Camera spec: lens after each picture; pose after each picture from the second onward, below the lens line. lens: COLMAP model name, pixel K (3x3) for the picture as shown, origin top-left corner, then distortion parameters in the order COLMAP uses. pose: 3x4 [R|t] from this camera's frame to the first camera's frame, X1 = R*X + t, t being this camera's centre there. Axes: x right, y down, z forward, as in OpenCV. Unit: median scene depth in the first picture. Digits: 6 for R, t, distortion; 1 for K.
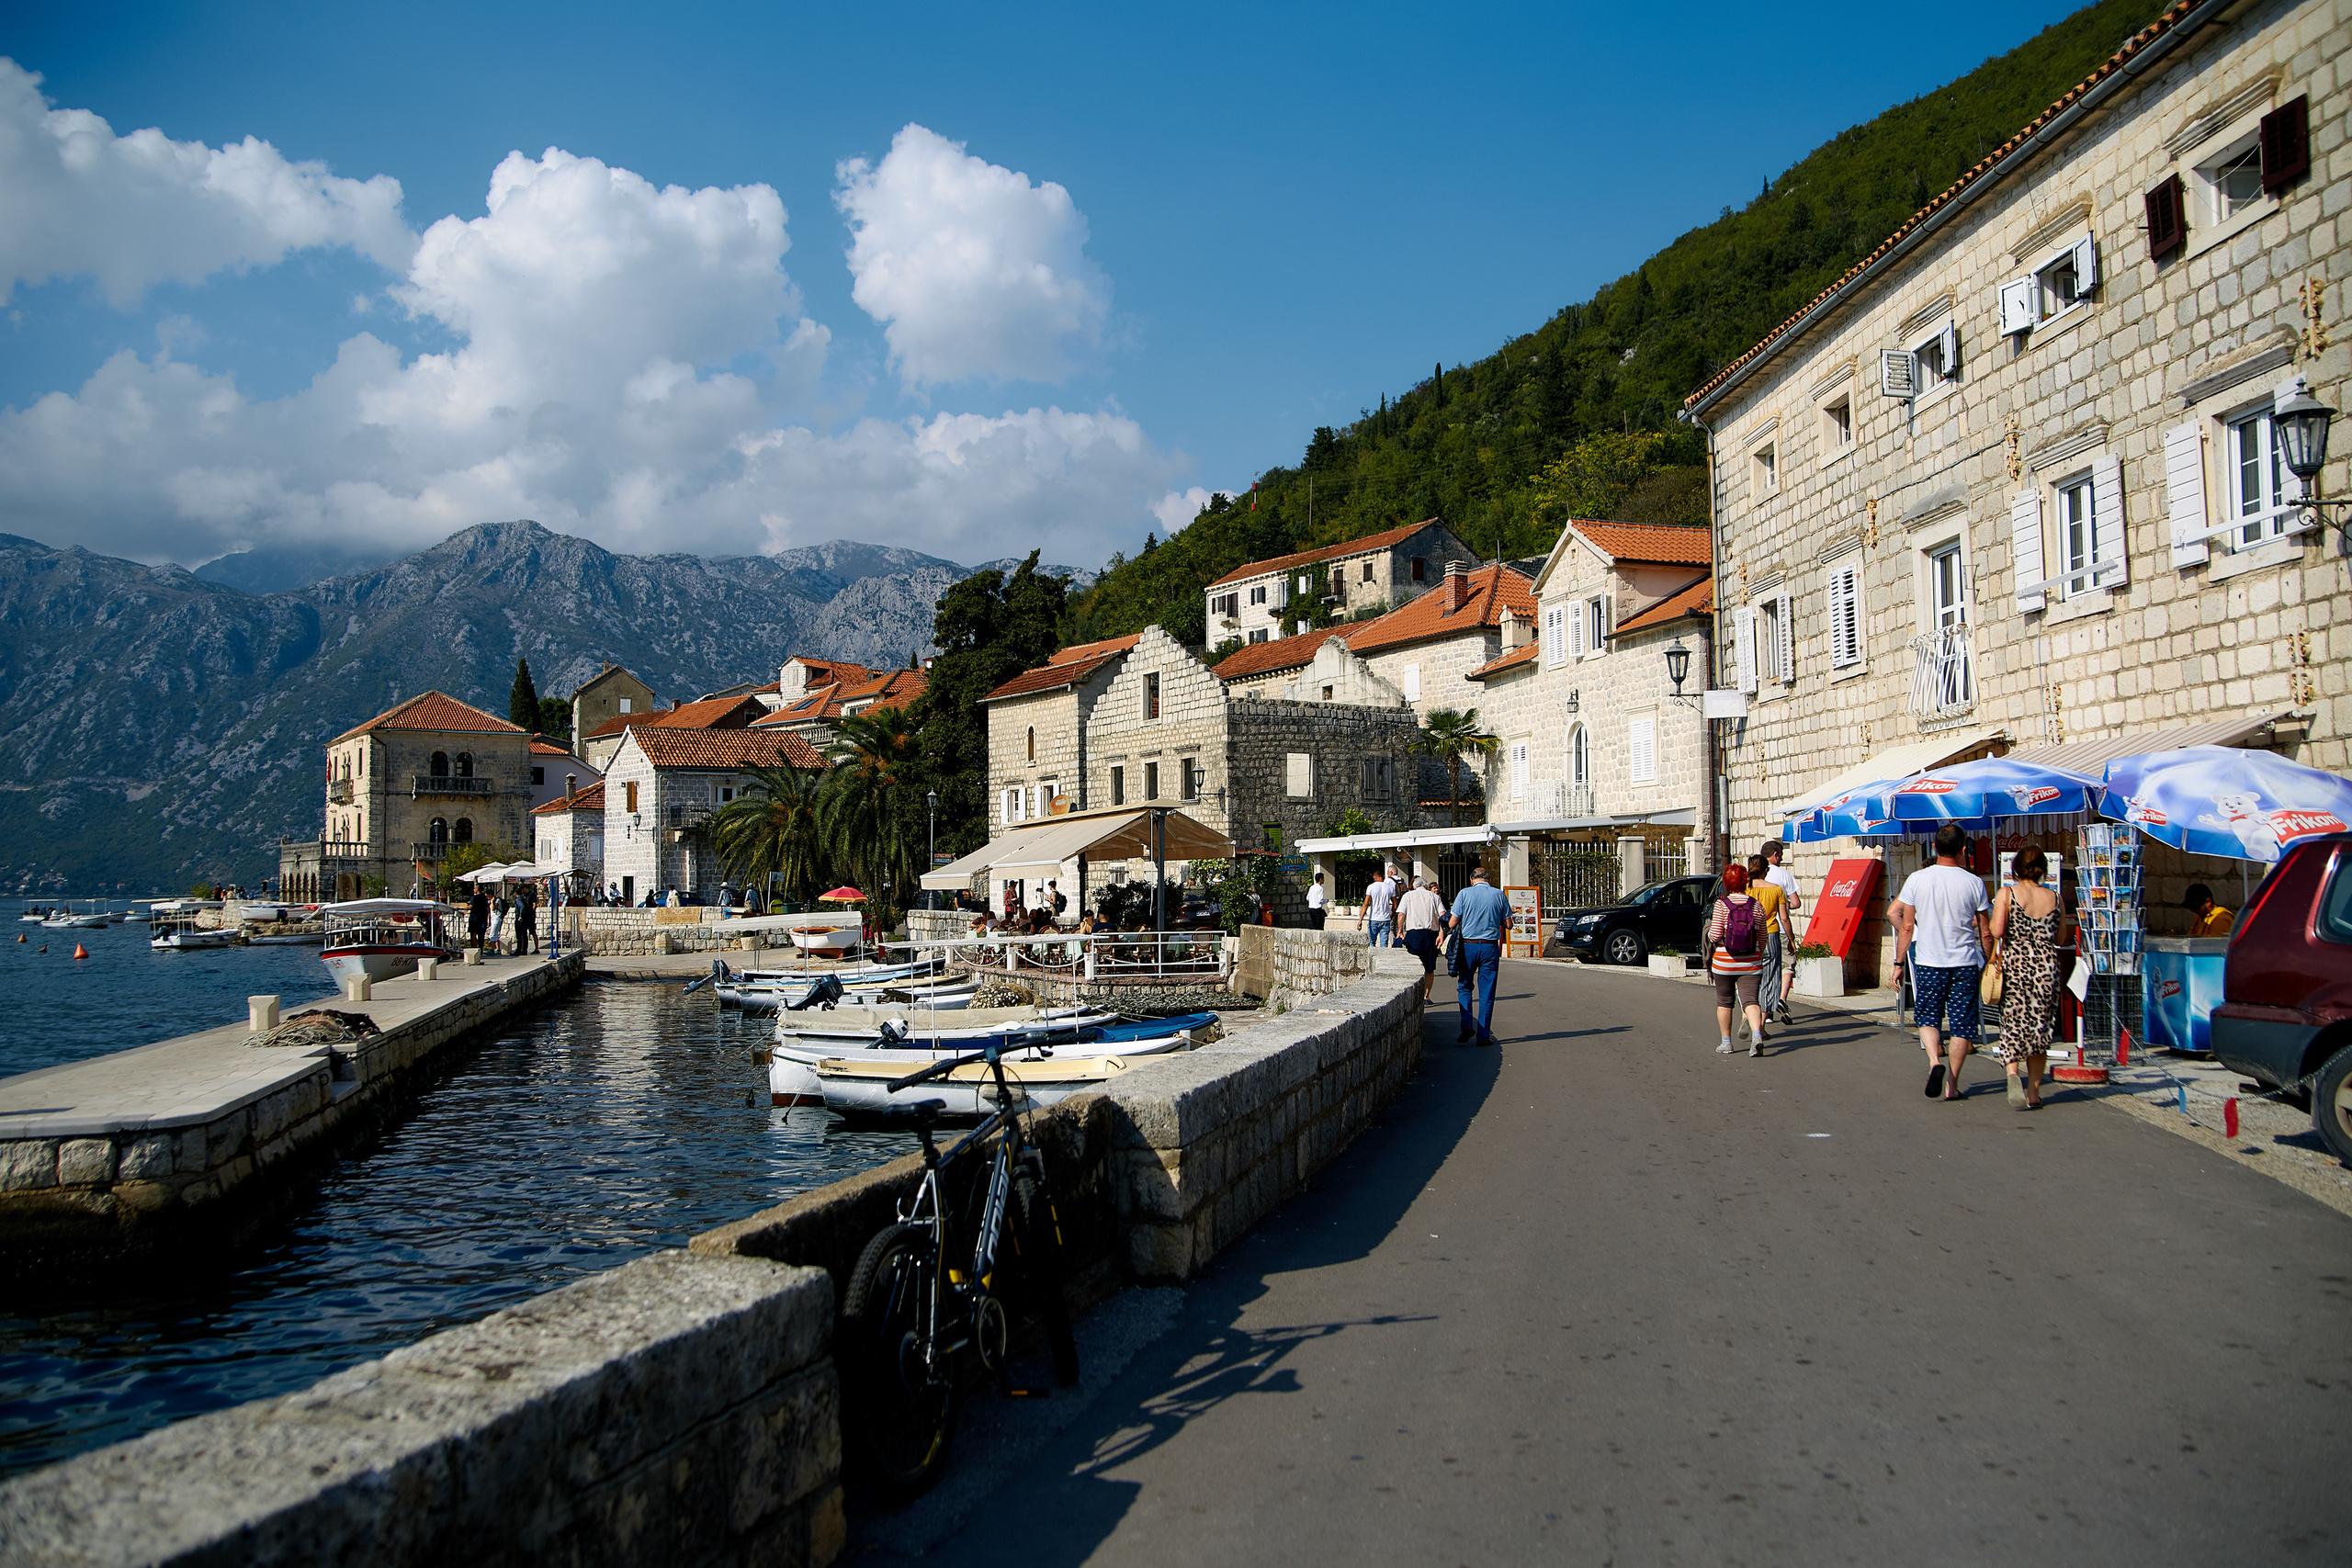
lens RADIAL K [[1883.5, 0, 1175.2], [0, 1883.5, 779.0], [0, 0, 1]] dist [-0.124914, 0.132494]
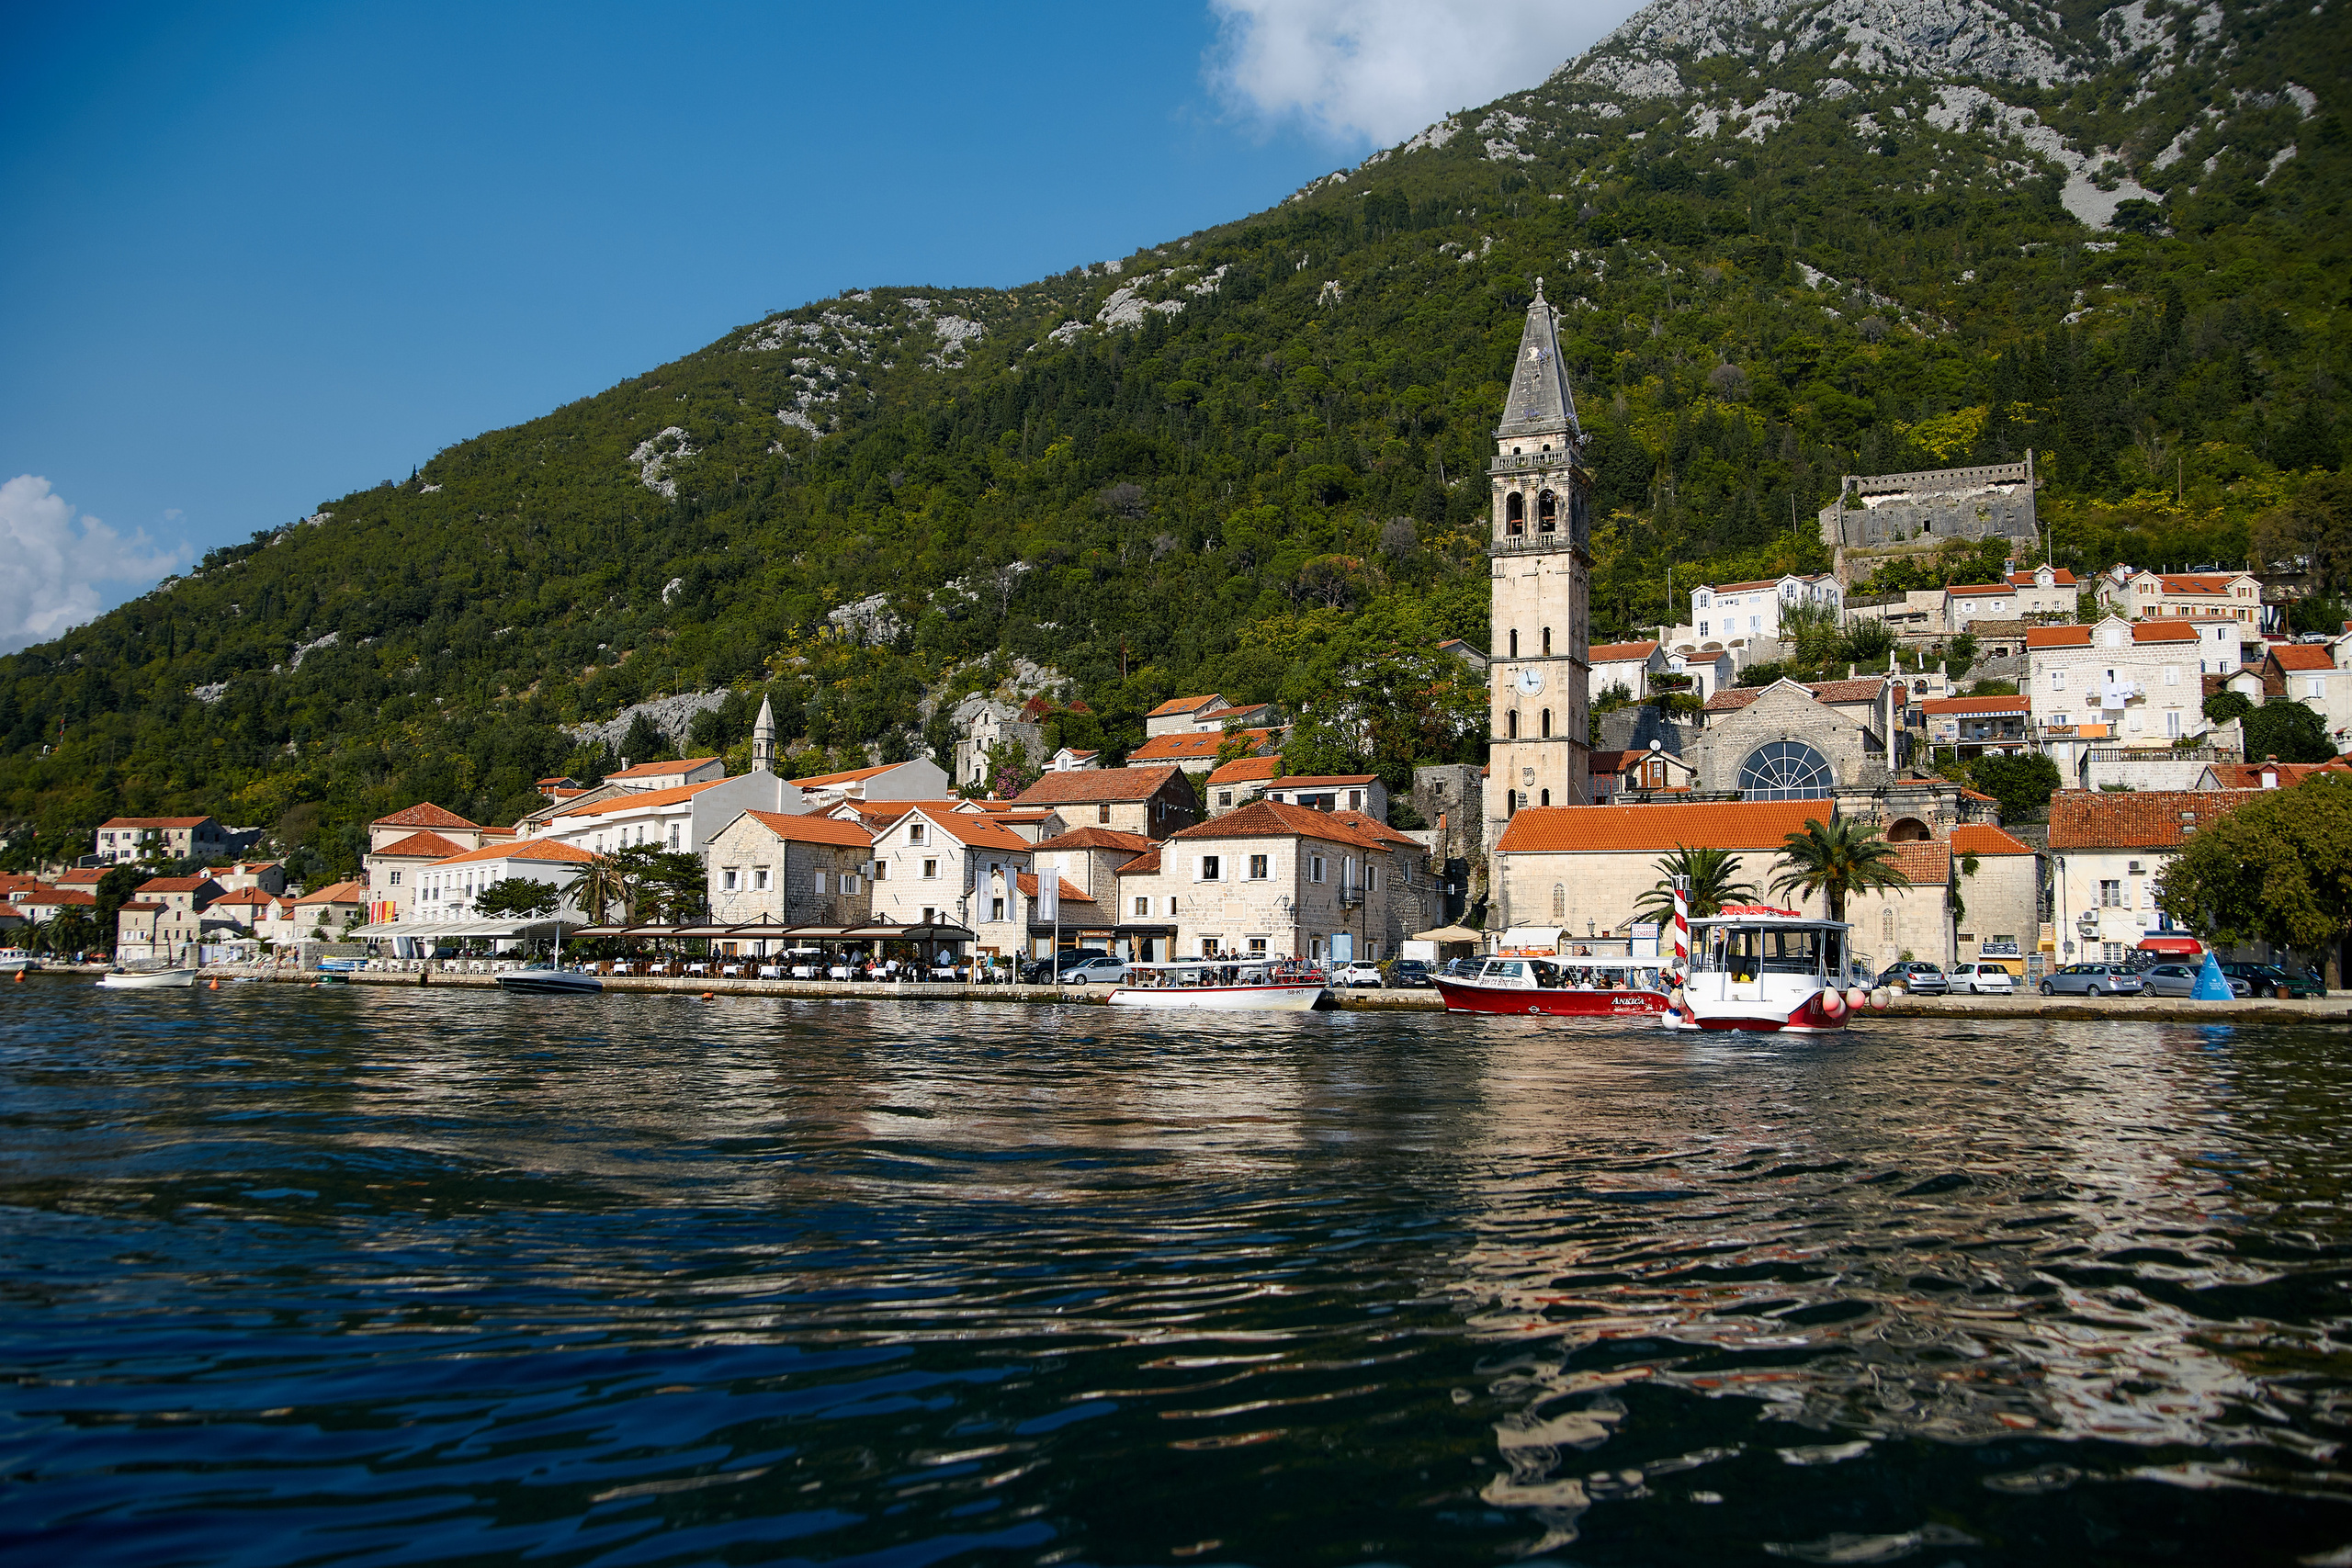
lens RADIAL K [[1938.5, 0, 1179.1], [0, 1938.5, 823.6], [0, 0, 1]] dist [-0.152856, 0.123638]
pose [[0.773052, 0.066235, 0.630876, -0.435554], [-0.053544, 0.997798, -0.039147, -0.094219], [-0.632079, -0.003517, 0.774896, -1.750337]]
